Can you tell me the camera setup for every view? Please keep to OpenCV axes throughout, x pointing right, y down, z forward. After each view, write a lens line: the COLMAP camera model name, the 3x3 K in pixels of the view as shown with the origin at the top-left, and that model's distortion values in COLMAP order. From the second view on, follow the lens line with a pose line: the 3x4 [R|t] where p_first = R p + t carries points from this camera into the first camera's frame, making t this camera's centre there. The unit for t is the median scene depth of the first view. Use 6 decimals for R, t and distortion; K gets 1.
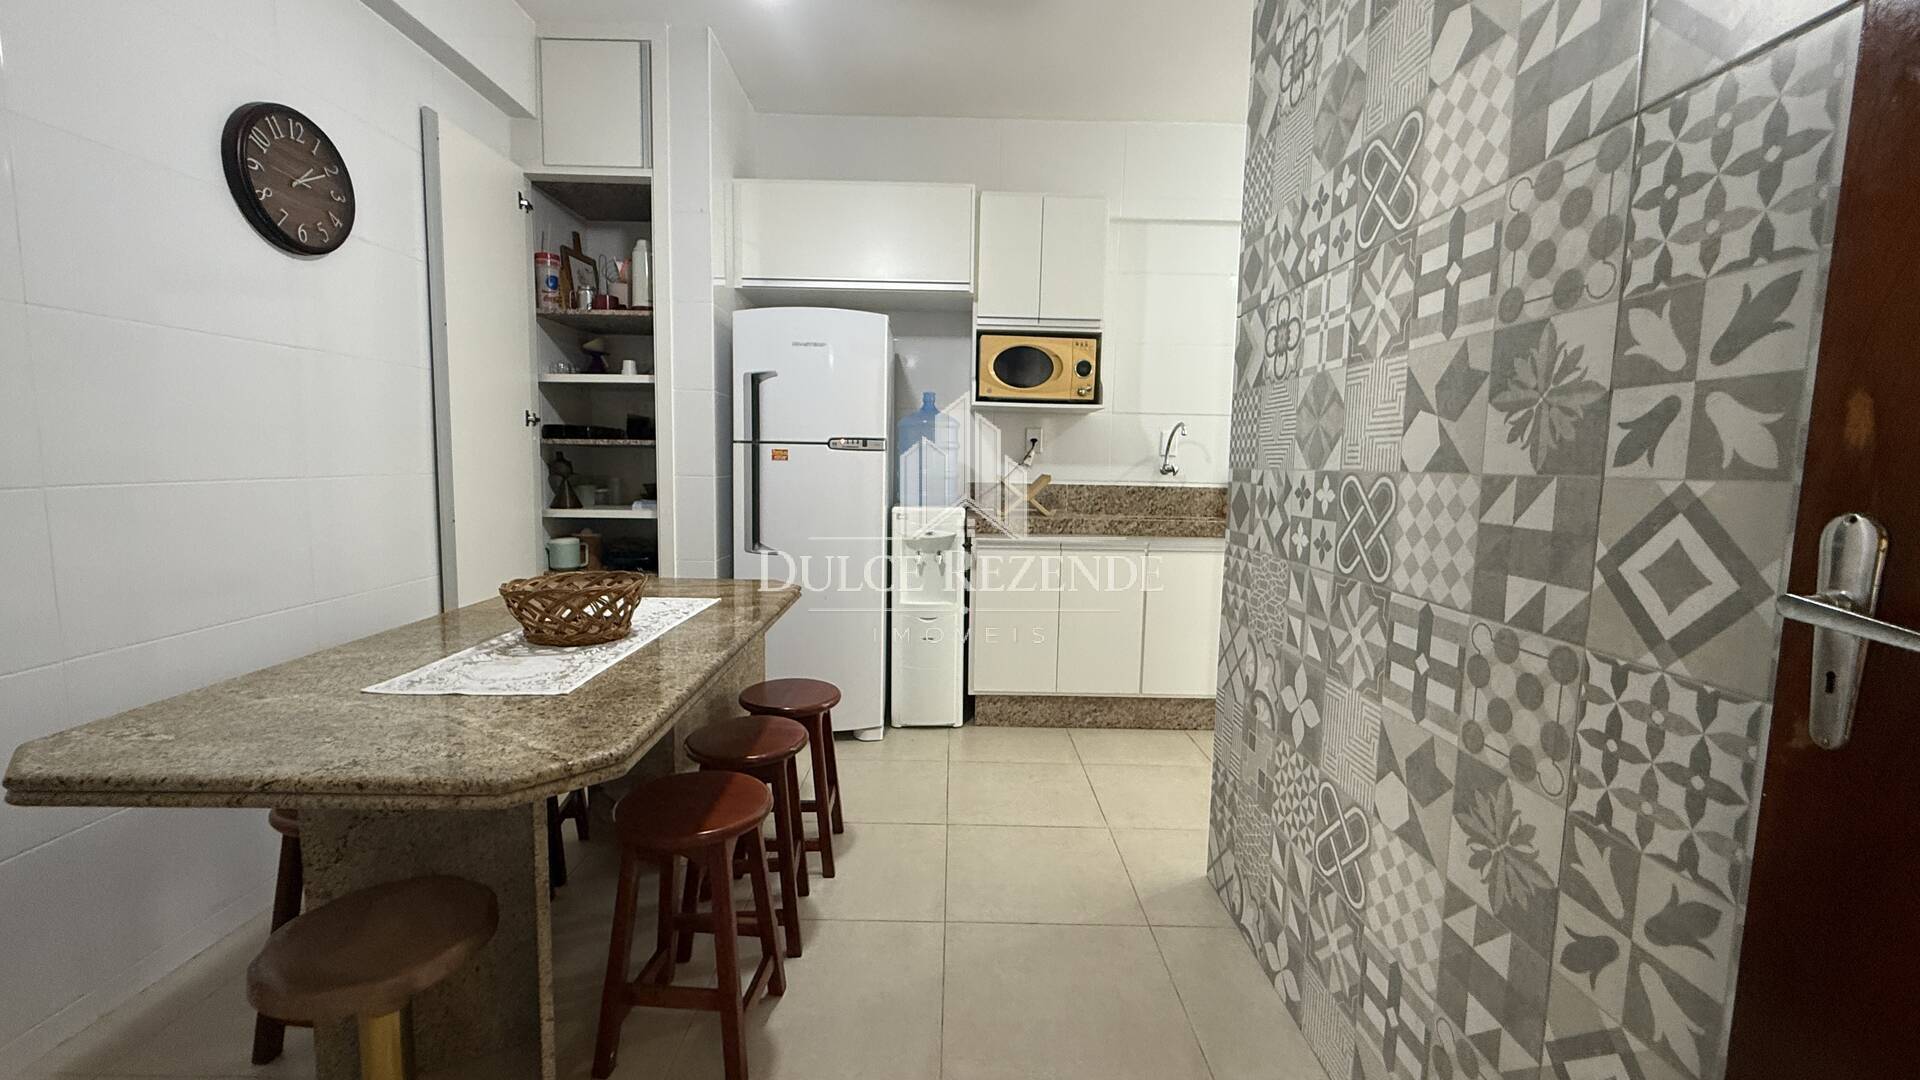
lens RADIAL K [[765.7, 0, 958.0], [0, 765.7, 537.9], [0, 0, 1]] dist [-0.000019, 0.000233]
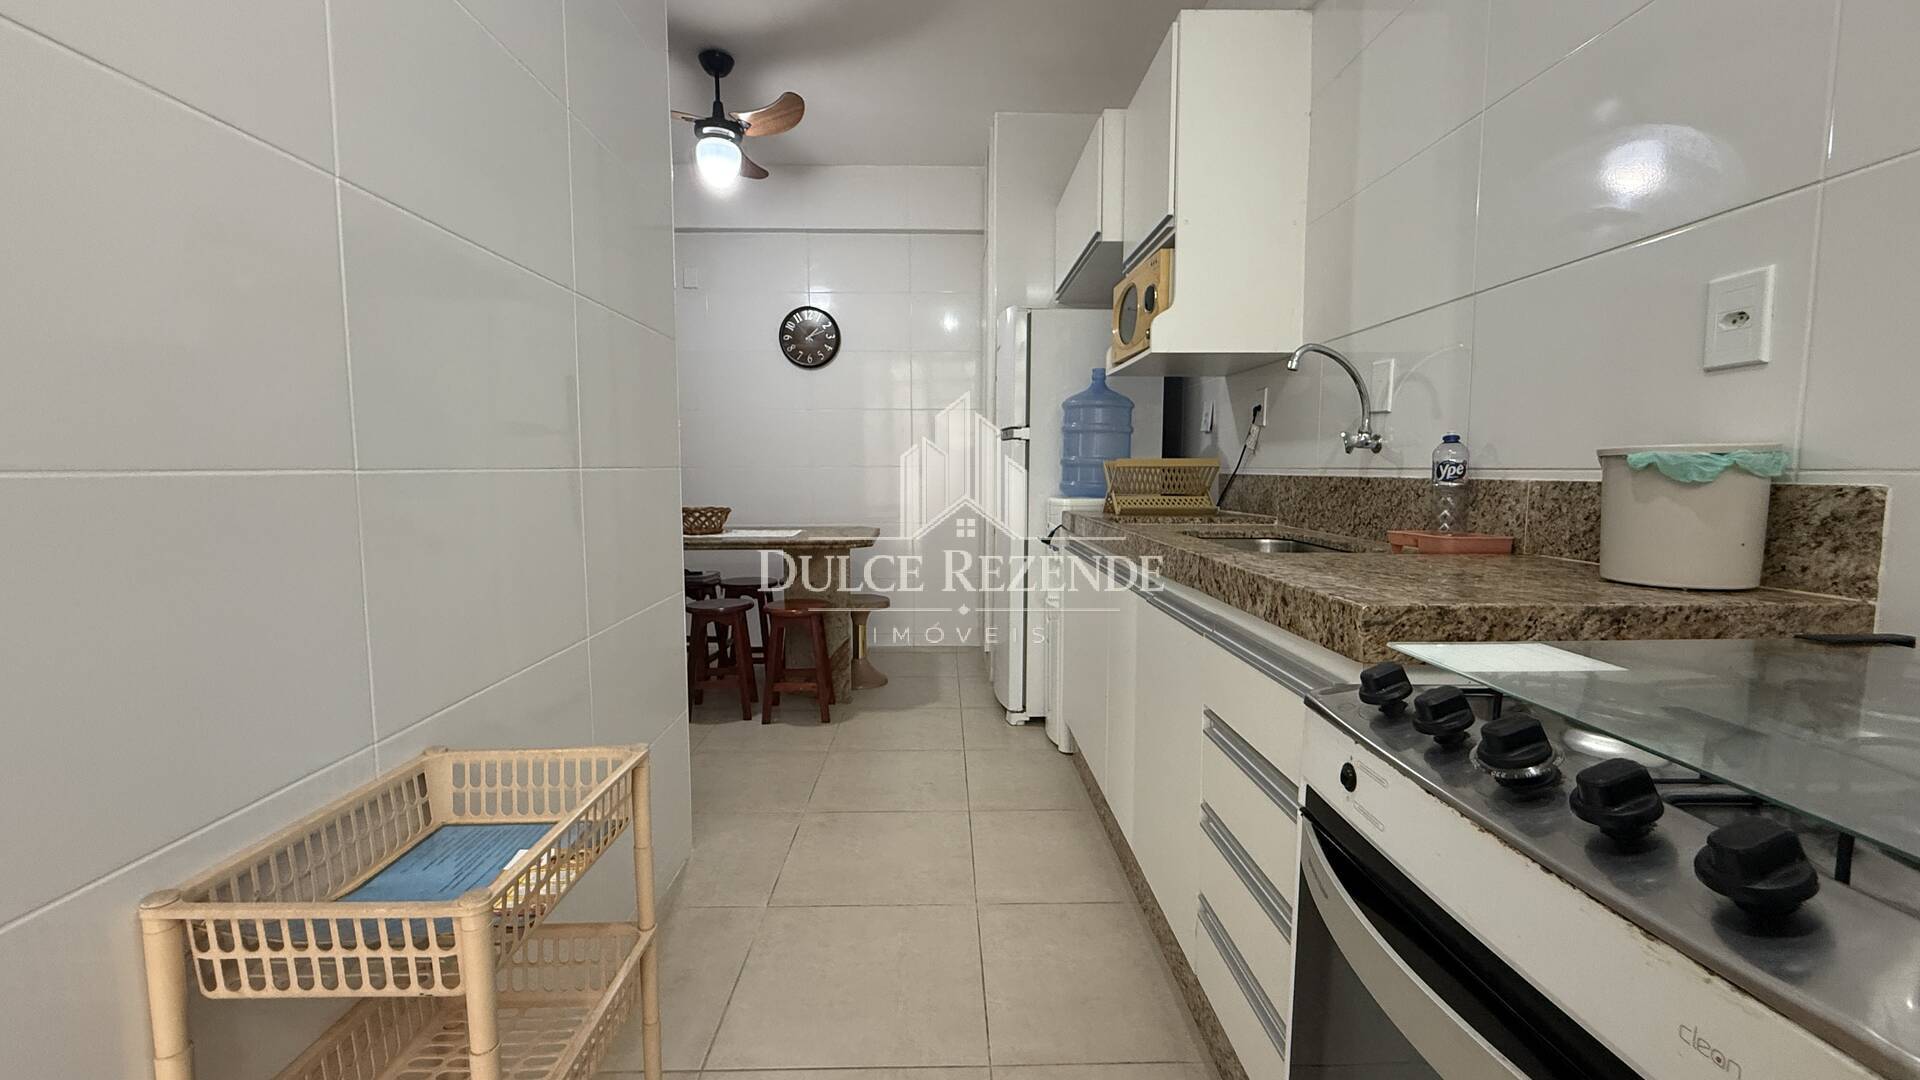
lens RADIAL K [[770.1, 0, 954.6], [0, 770.1, 537.3], [0, 0, 1]] dist [0.000953, 0.000223]
pose [[0.019220, 0.068833, -0.997443, 1.734209], [-0.097682, 0.992984, 0.066643, -0.083692], [0.995032, 0.096151, 0.025809, 1.685170]]
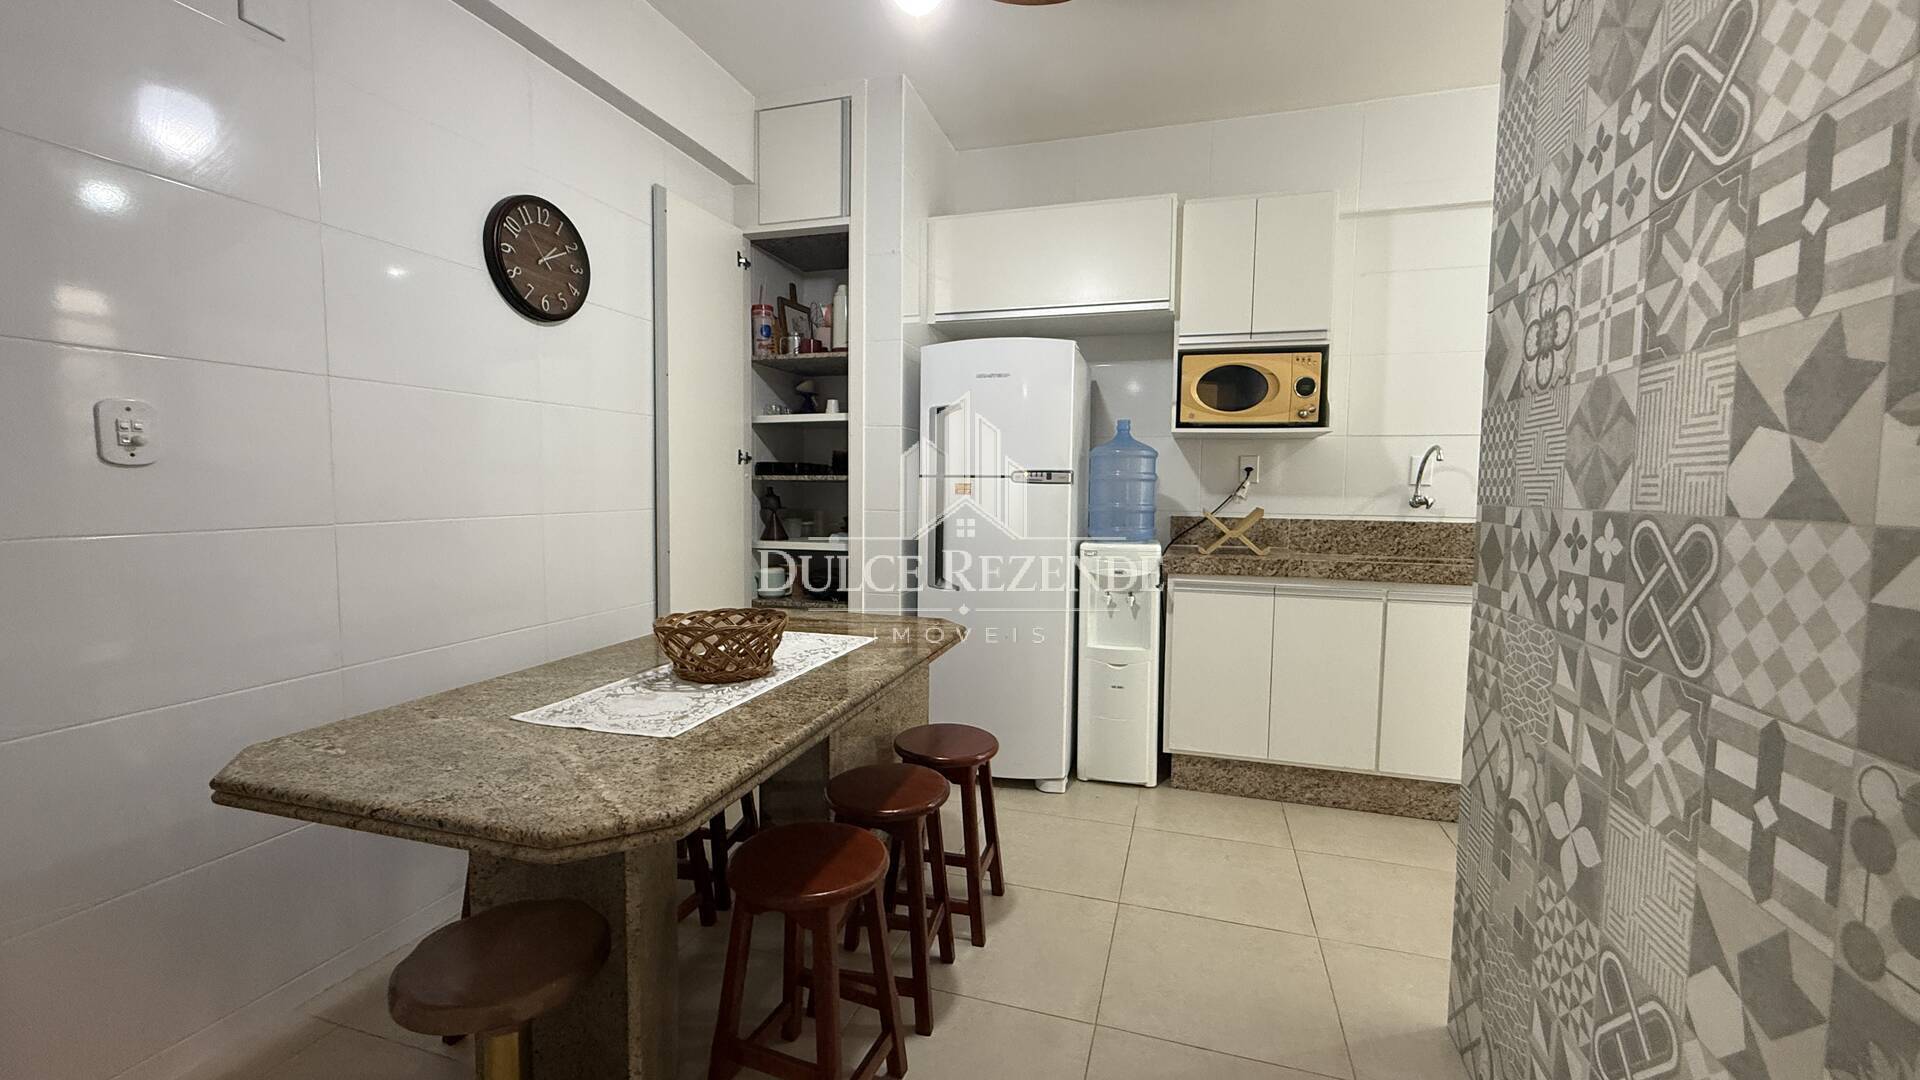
lens RADIAL K [[766.6, 0, 955.8], [0, 766.6, 538.0], [0, 0, 1]] dist [-0.001101, 0.000208]
pose [[0.952729, 0.011717, -0.303597, 0.105545], [-0.022918, 0.999181, -0.033355, -0.023136], [0.302957, 0.038736, 0.952217, 0.117777]]
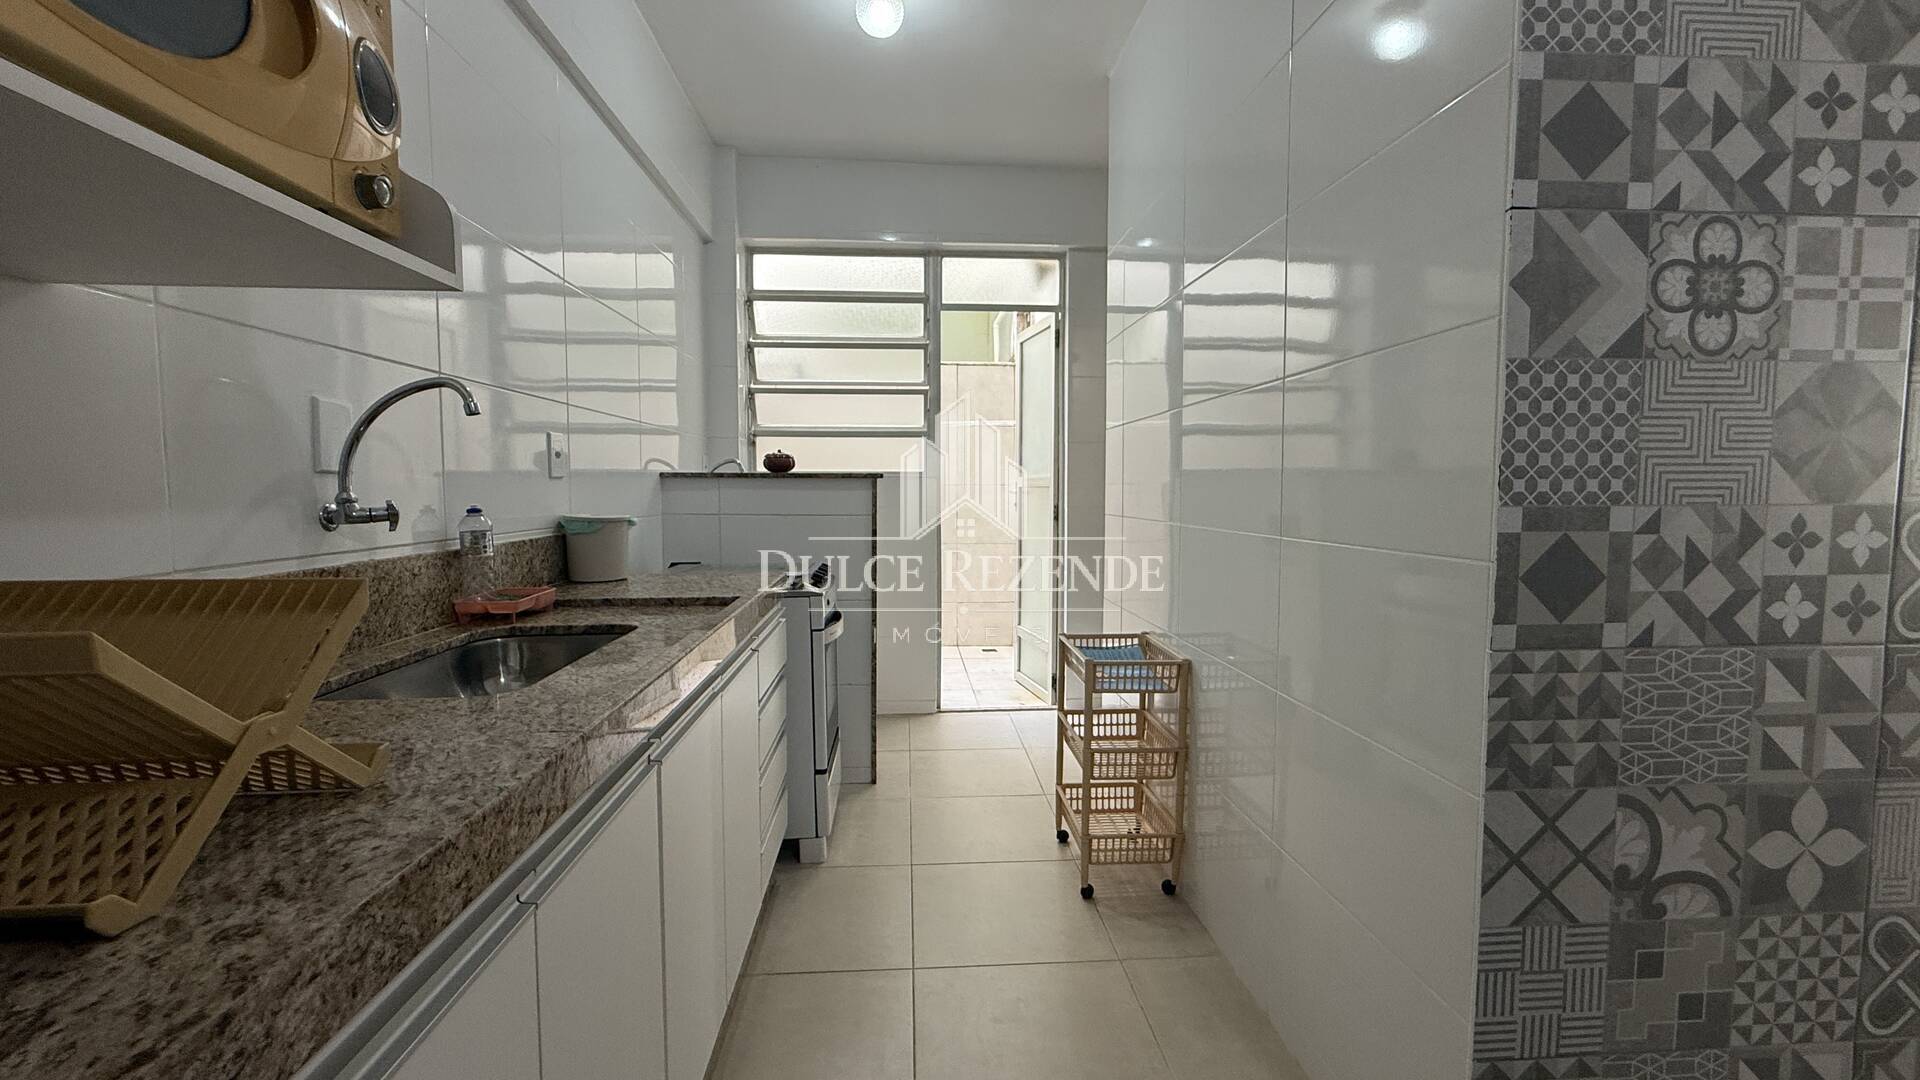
lens RADIAL K [[766.6, 0, 955.8], [0, 766.6, 538.0], [0, 0, 1]] dist [-0.001101, 0.000208]
pose [[-0.059288, -0.087268, 0.994419, -0.162401], [0.099305, 0.990714, 0.092863, -0.191747], [-0.993289, 0.104256, -0.050071, 1.736580]]
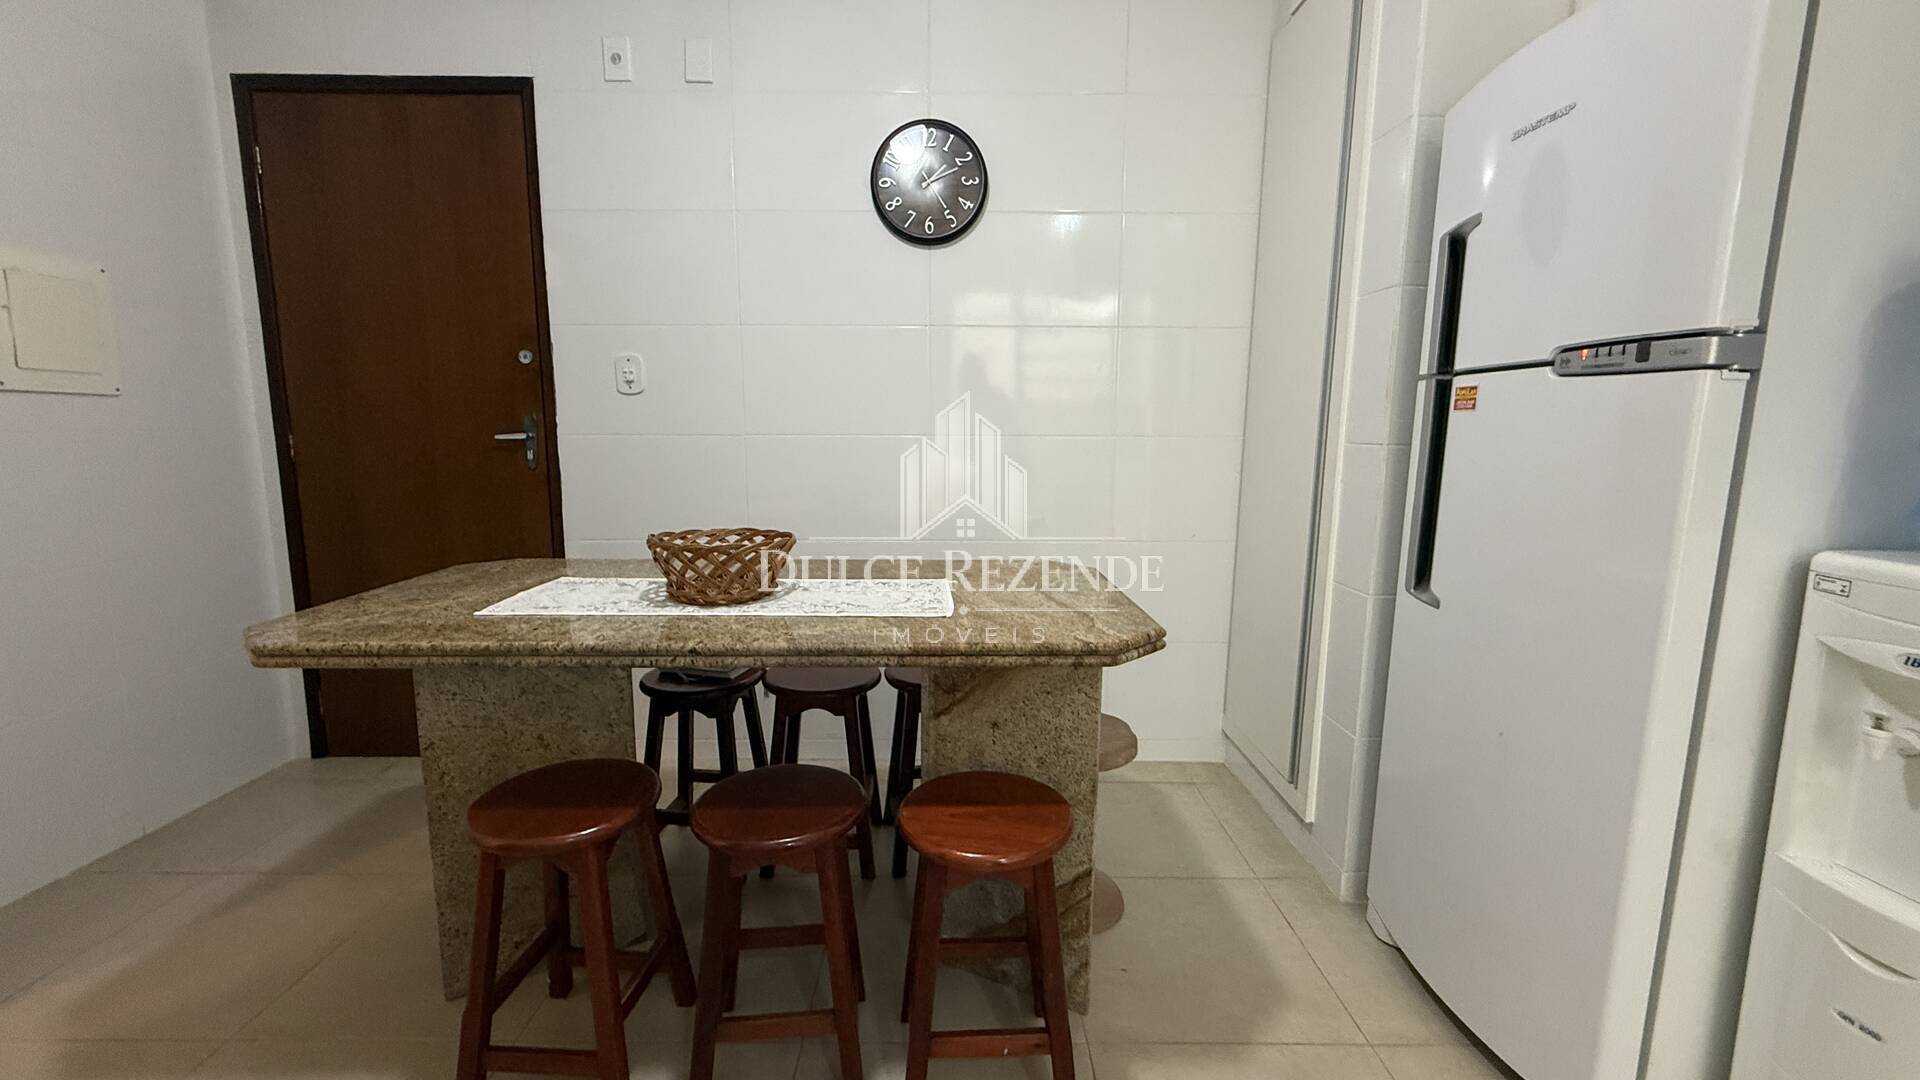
lens RADIAL K [[761.8, 0, 950.9], [0, 761.8, 534.9], [0, 0, 1]] dist [0.000993, -0.004993]
pose [[0.001318, 0.121380, -0.992605, 0.431063], [-0.107444, 0.986877, 0.120537, -0.089495], [0.994210, 0.106491, 0.014342, 1.267931]]
